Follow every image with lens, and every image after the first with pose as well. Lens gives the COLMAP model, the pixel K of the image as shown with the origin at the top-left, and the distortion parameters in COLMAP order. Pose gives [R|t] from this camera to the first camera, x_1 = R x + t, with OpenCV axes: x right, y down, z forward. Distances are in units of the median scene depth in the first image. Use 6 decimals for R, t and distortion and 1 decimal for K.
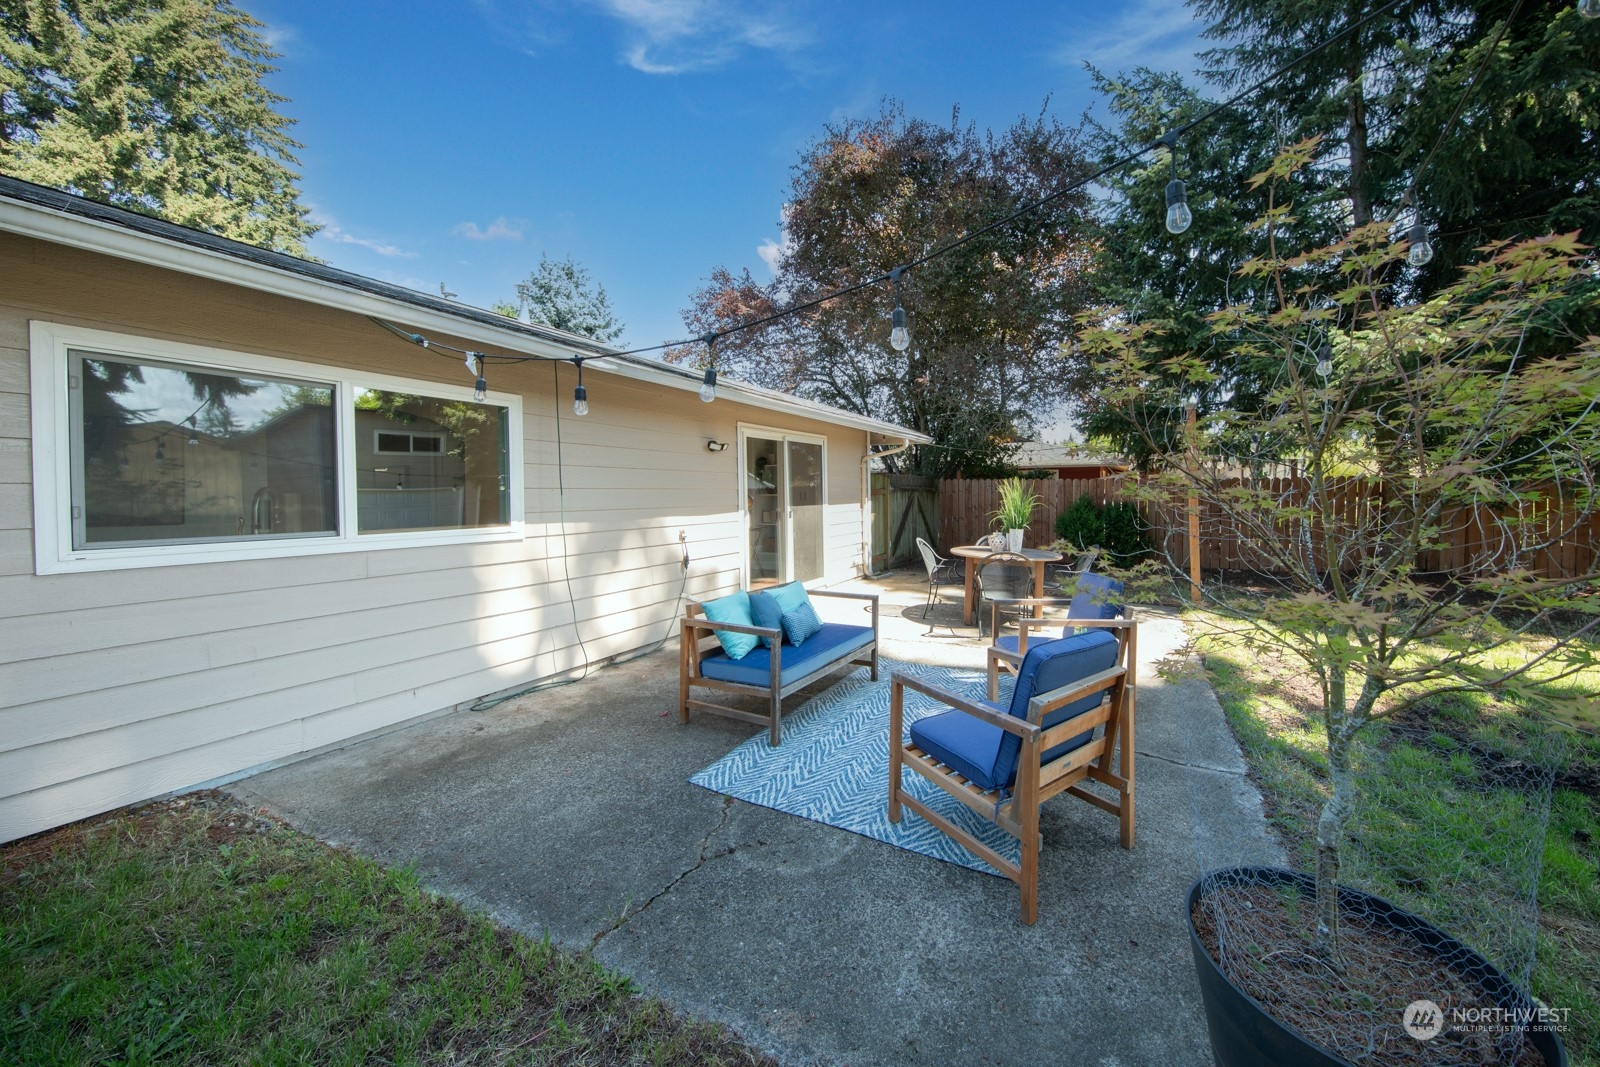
lens RADIAL K [[563.3, 0, 885.1], [0, 563.3, 490.6], [0, 0, 1]] dist [0.002426, -0.001537]
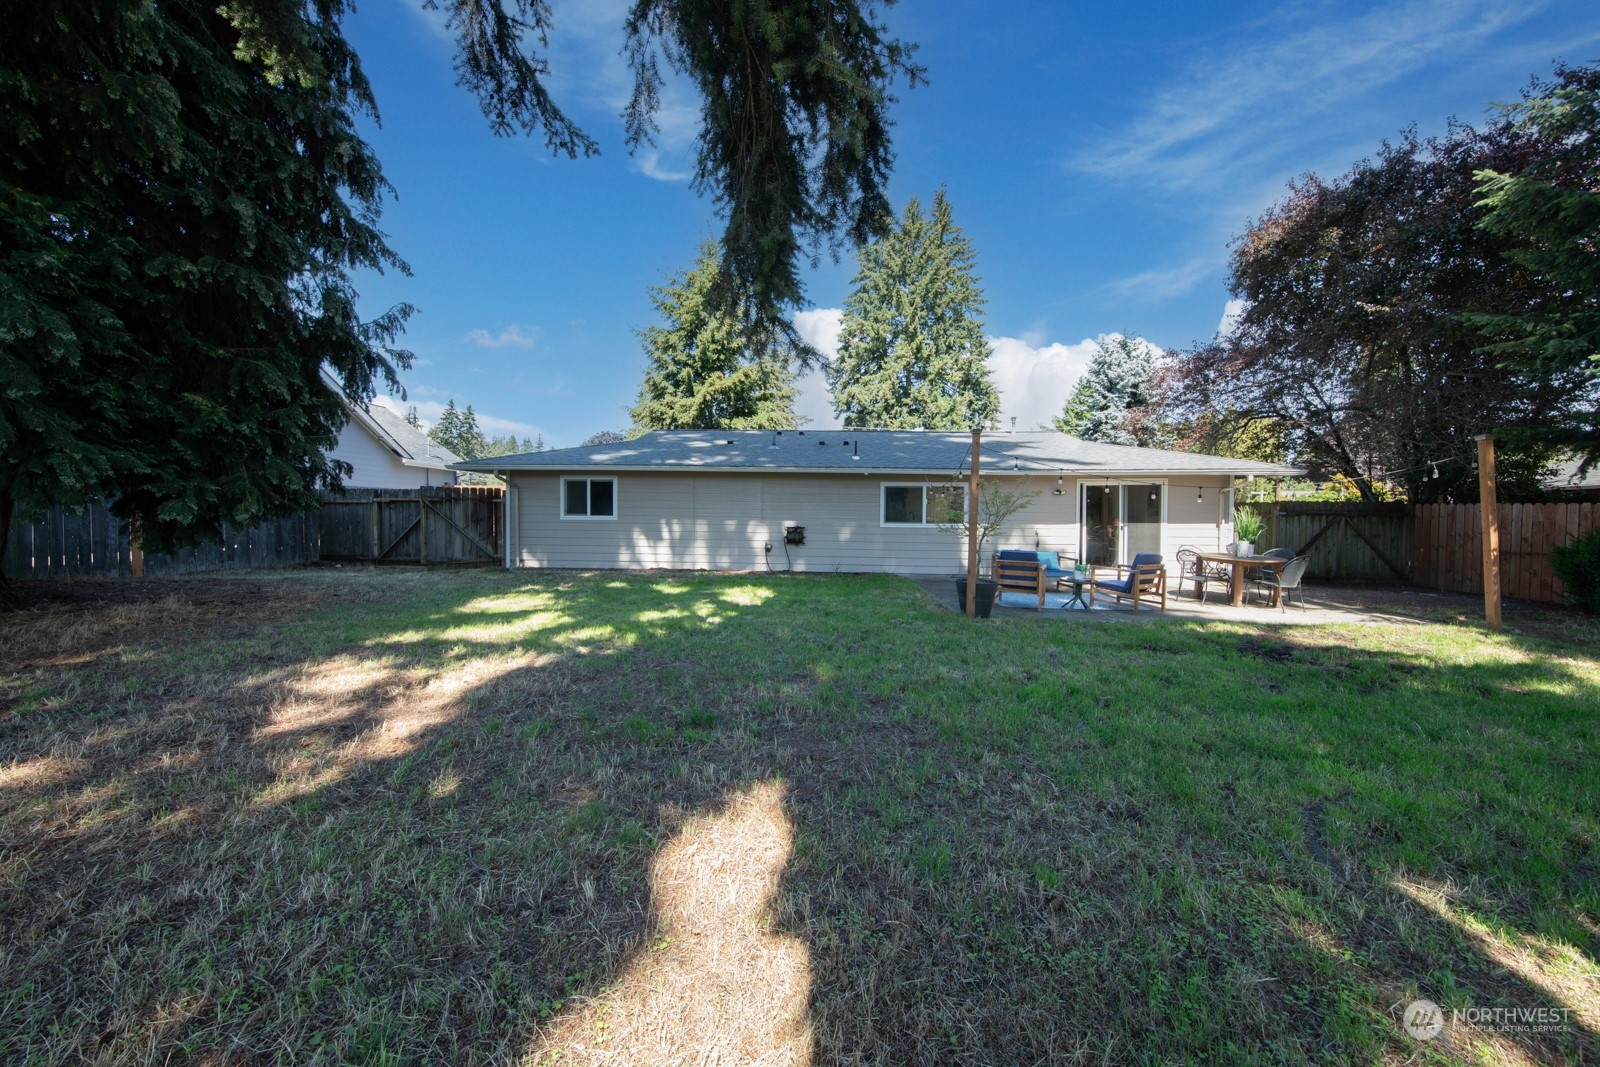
lens RADIAL K [[509.3, 0, 794.1], [0, 509.3, 527.4], [0, 0, 1]] dist [0.006232, -0.002083]
pose [[0.379440, 0.038322, -0.924422, 0.247111], [-0.010211, 0.999254, 0.037232, -0.001346], [0.925160, -0.004688, 0.379548, -0.145658]]
